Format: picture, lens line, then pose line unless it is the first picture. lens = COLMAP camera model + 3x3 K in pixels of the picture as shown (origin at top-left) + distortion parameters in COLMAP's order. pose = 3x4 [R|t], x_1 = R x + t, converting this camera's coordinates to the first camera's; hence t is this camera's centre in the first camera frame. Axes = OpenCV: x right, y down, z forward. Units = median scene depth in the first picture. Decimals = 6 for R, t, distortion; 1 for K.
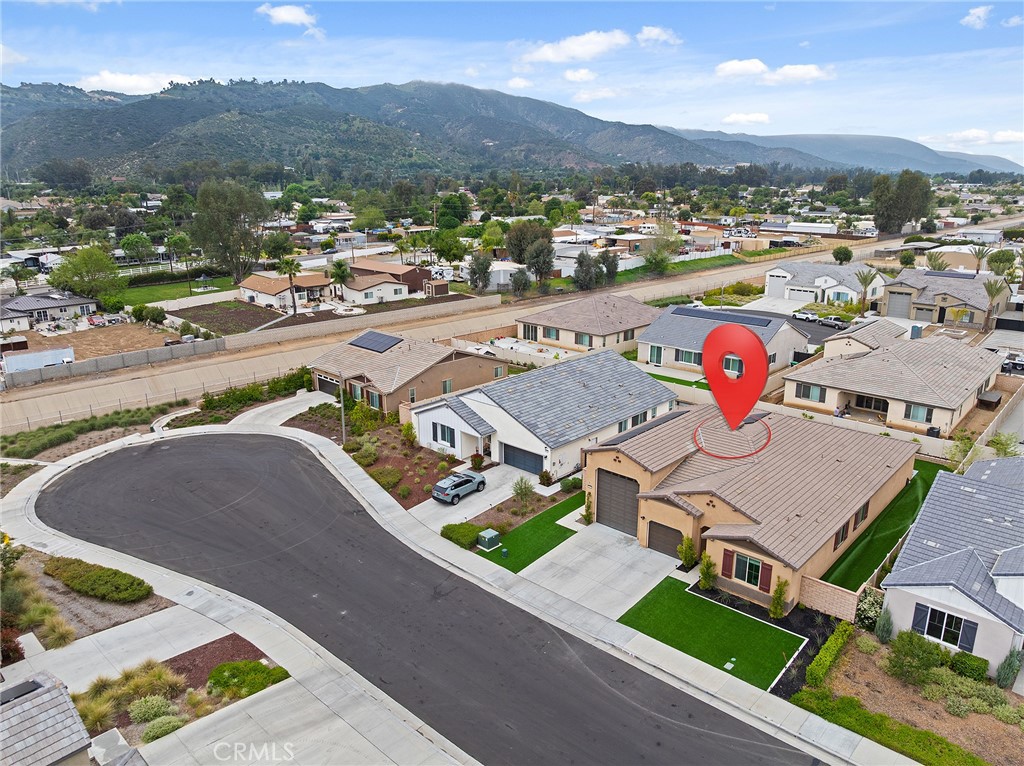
lens RADIAL K [[715.0, 0, 512.0], [0, 715.0, 383.0], [0, 0, 1]] dist [-0.034341, 0.004450]
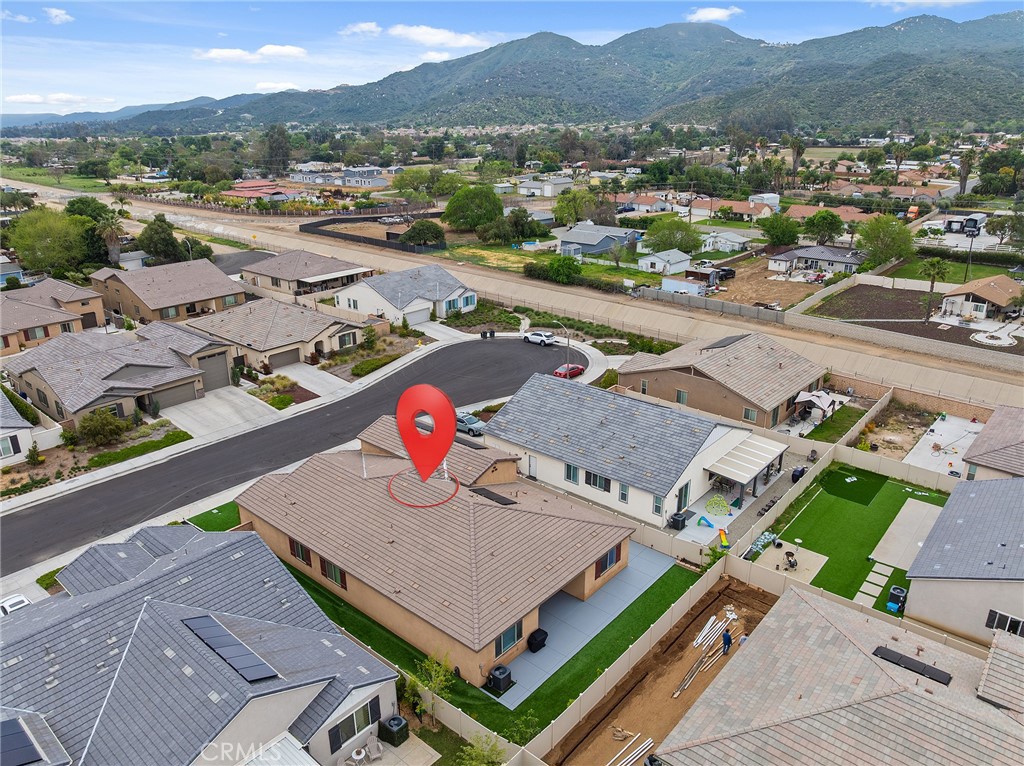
lens RADIAL K [[715.0, 0, 512.0], [0, 715.0, 383.0], [0, 0, 1]] dist [-0.034341, 0.004450]
pose [[0.037399, 0.351116, -0.935585, 1.331590], [-0.273451, 0.904101, 0.328369, -0.445337], [0.961159, 0.243556, 0.129825, 1.045870]]
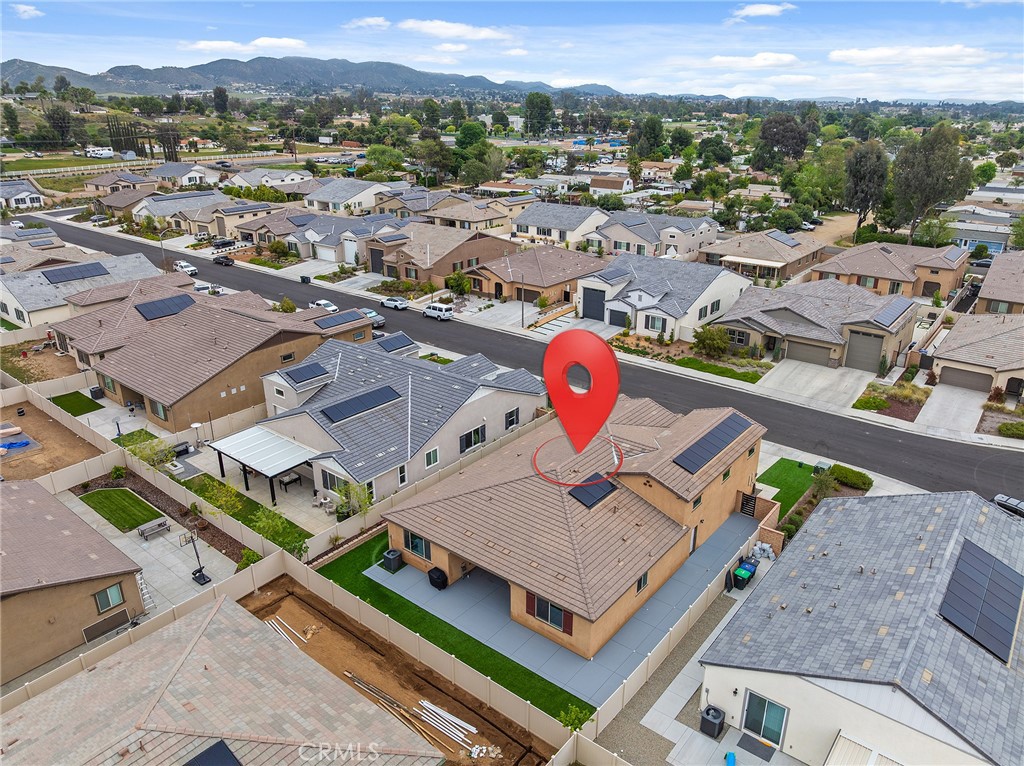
lens RADIAL K [[715.0, 0, 512.0], [0, 715.0, 383.0], [0, 0, 1]] dist [-0.034341, 0.004450]
pose [[-0.997426, 0.031410, -0.064452, 0.569397], [-0.014436, 0.792541, 0.609648, -0.622189], [0.070230, 0.609009, -0.790048, 1.842663]]
